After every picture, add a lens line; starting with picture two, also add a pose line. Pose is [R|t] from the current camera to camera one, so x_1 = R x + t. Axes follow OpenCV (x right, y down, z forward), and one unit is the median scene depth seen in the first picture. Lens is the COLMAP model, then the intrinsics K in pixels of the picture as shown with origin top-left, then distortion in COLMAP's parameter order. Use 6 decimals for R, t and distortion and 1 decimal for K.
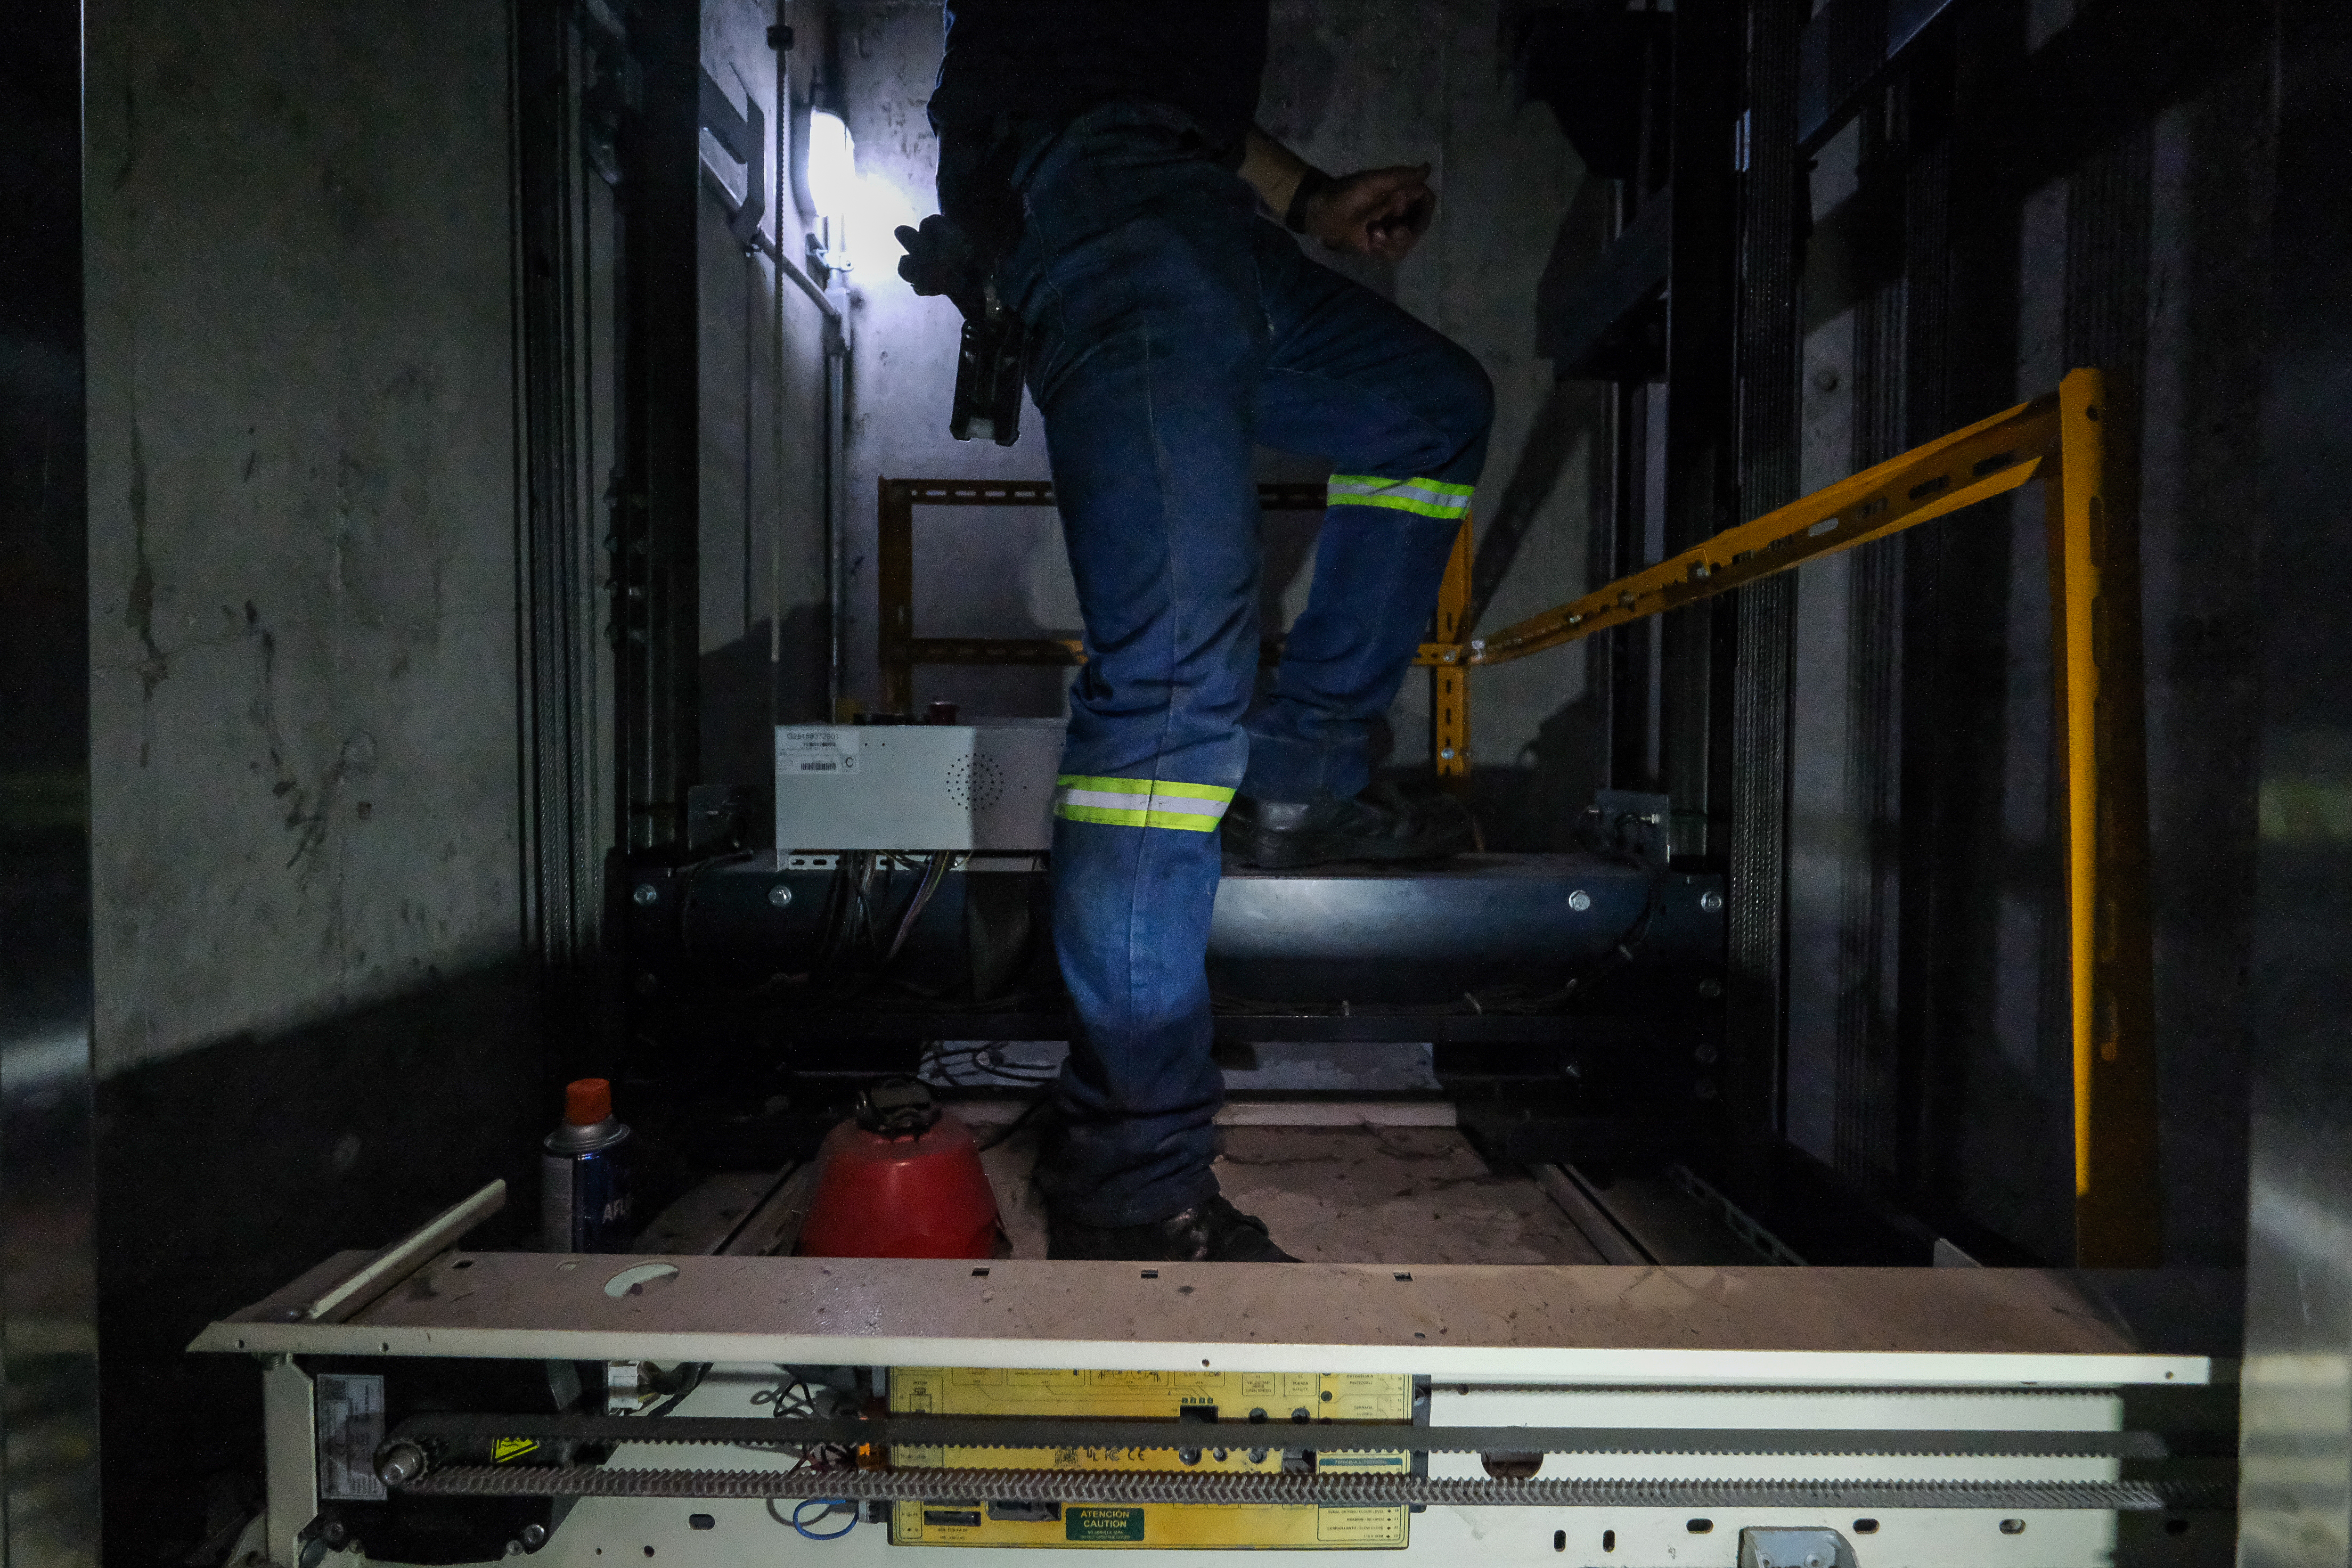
lens RADIAL K [[1016.5, 0, 1187.5], [0, 1016.5, 791.3], [0, 0, 1]] dist [-0.004981, 0.000246]
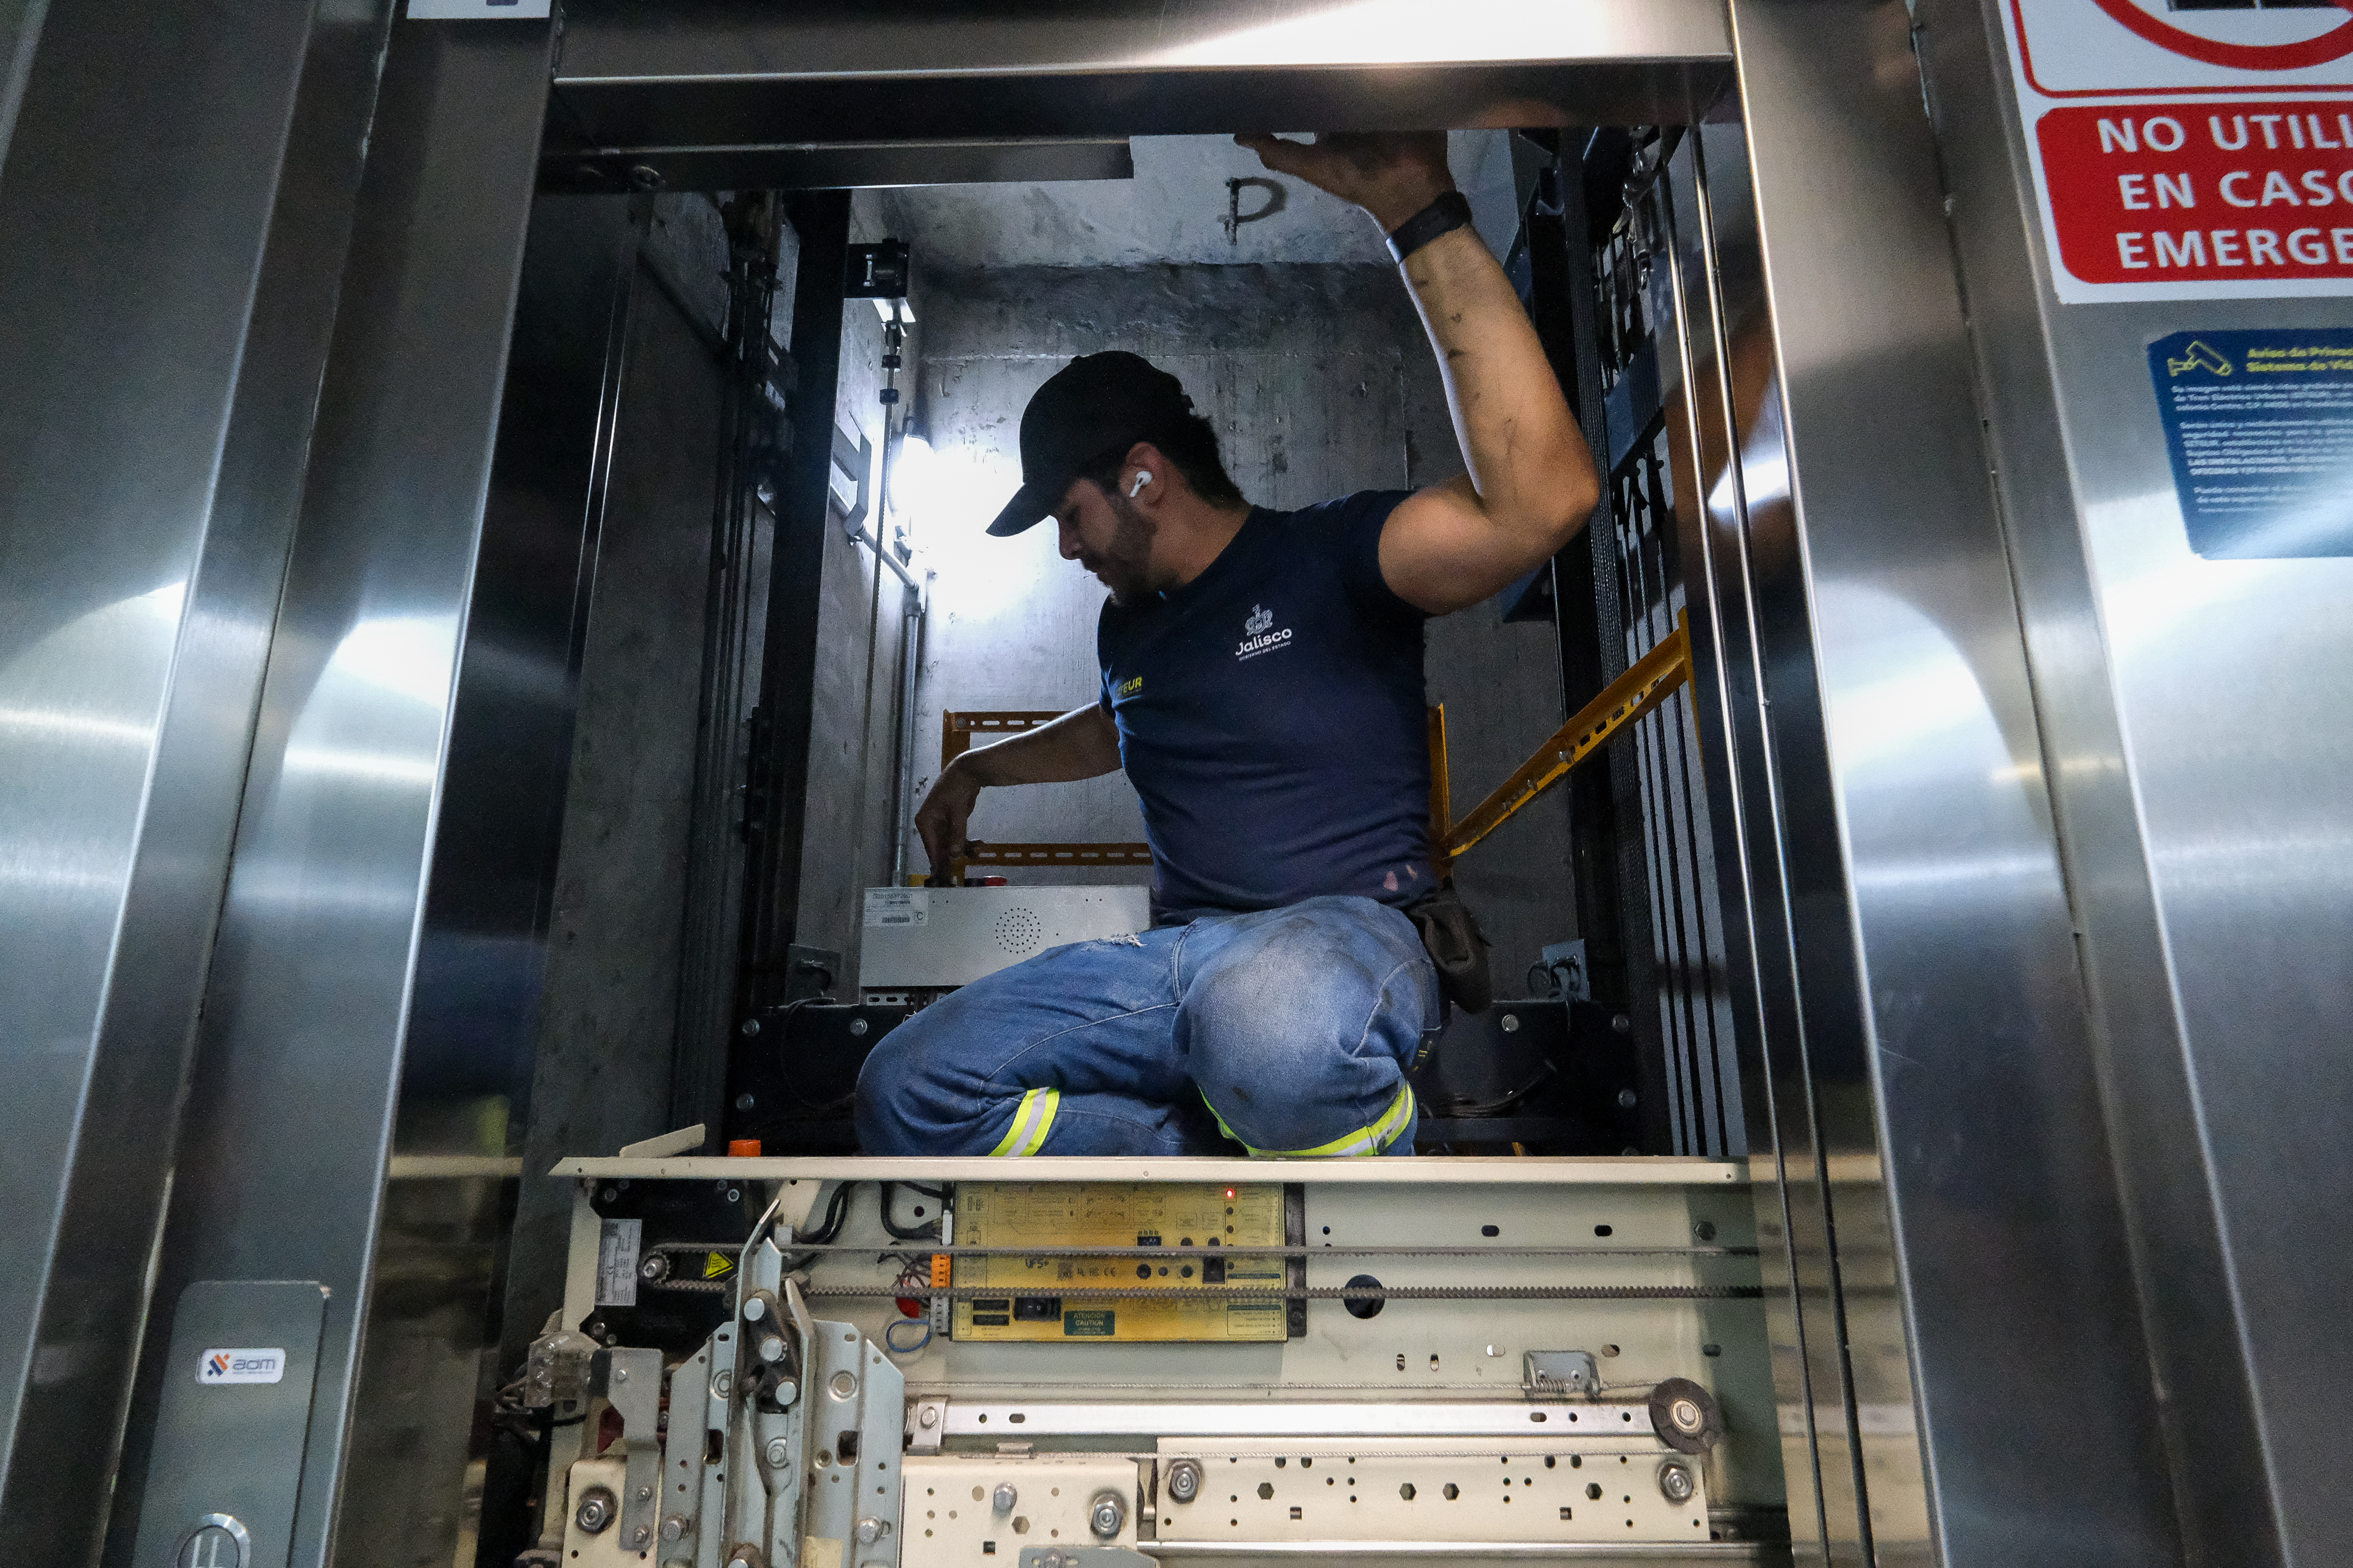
lens RADIAL K [[1016.7, 0, 1187.4], [0, 1016.7, 790.0], [0, 0, 1]] dist [-0.004981, 0.000246]
pose [[0.999069, -0.018110, -0.039145, 0.036010], [0.008768, 0.973908, -0.226774, 0.071512], [0.042231, 0.226219, 0.973161, -0.171176]]
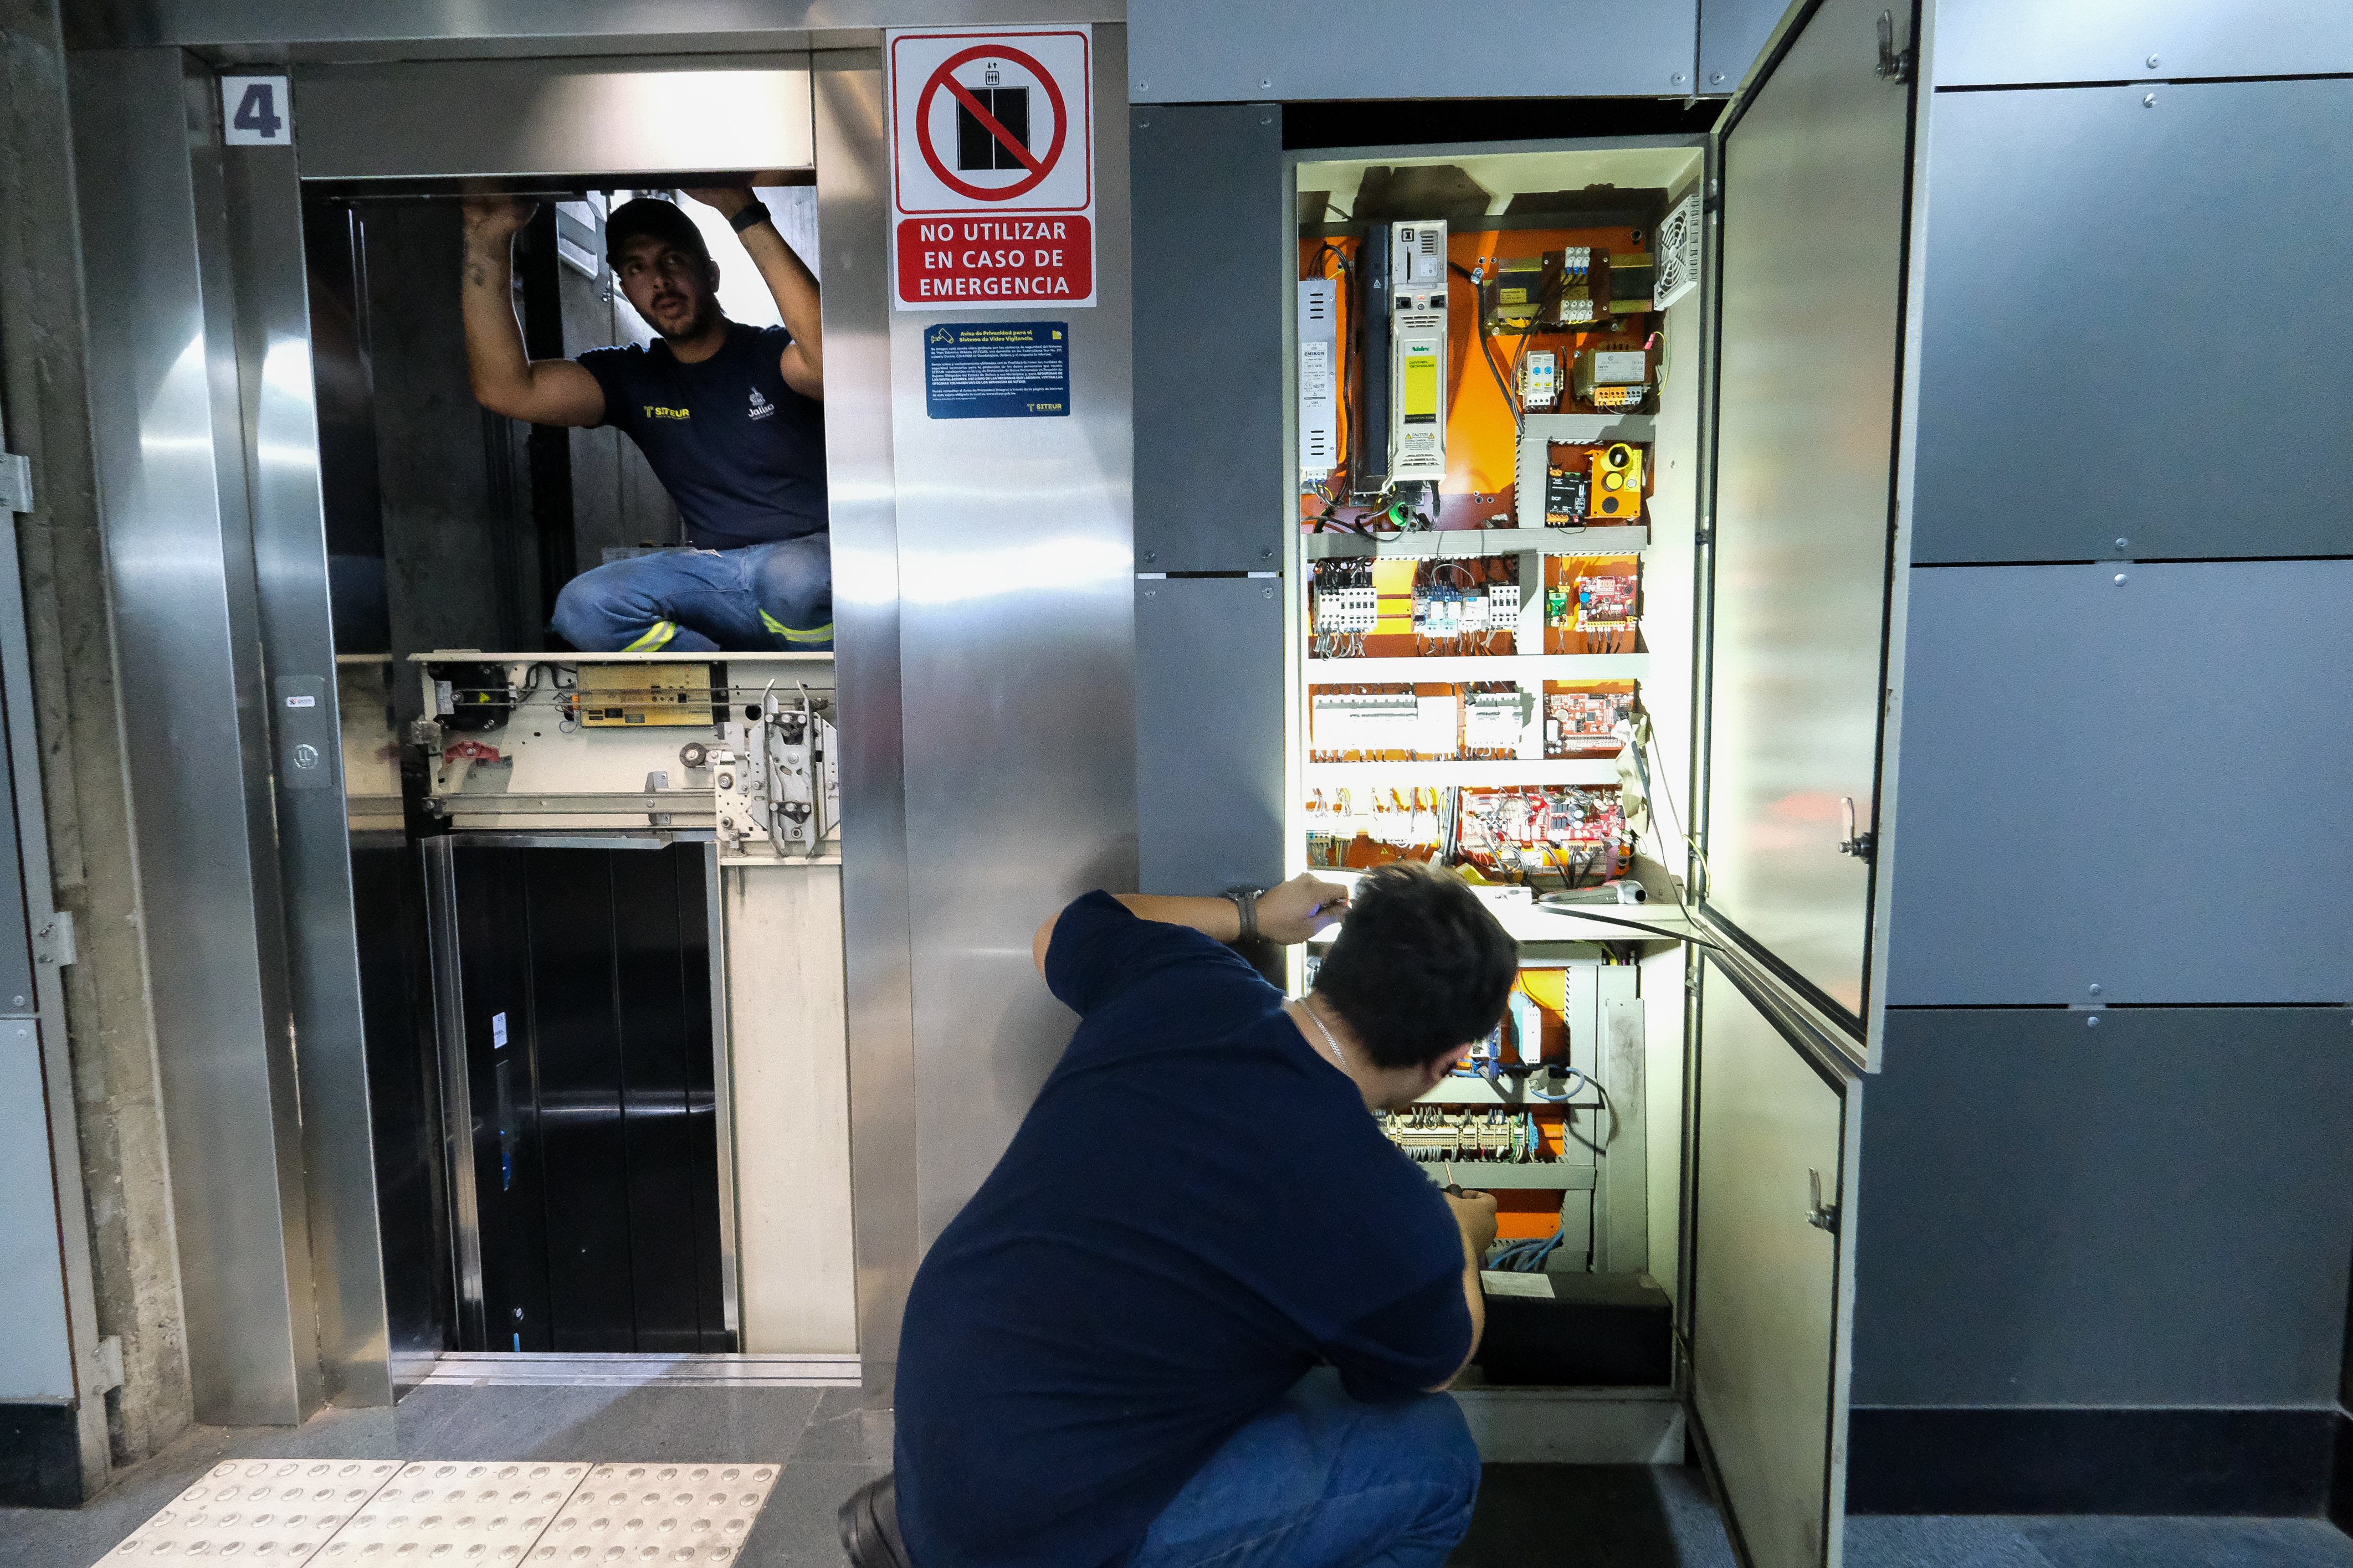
lens RADIAL K [[1016.7, 0, 1162.1], [0, 1016.7, 777.1], [0, 0, 1]] dist [-0.004981, 0.000246]
pose [[0.999382, -0.005943, -0.034635, 0.523836], [0.008430, 0.997361, 0.072117, 0.172973], [0.034115, -0.072364, 0.996795, -0.713763]]
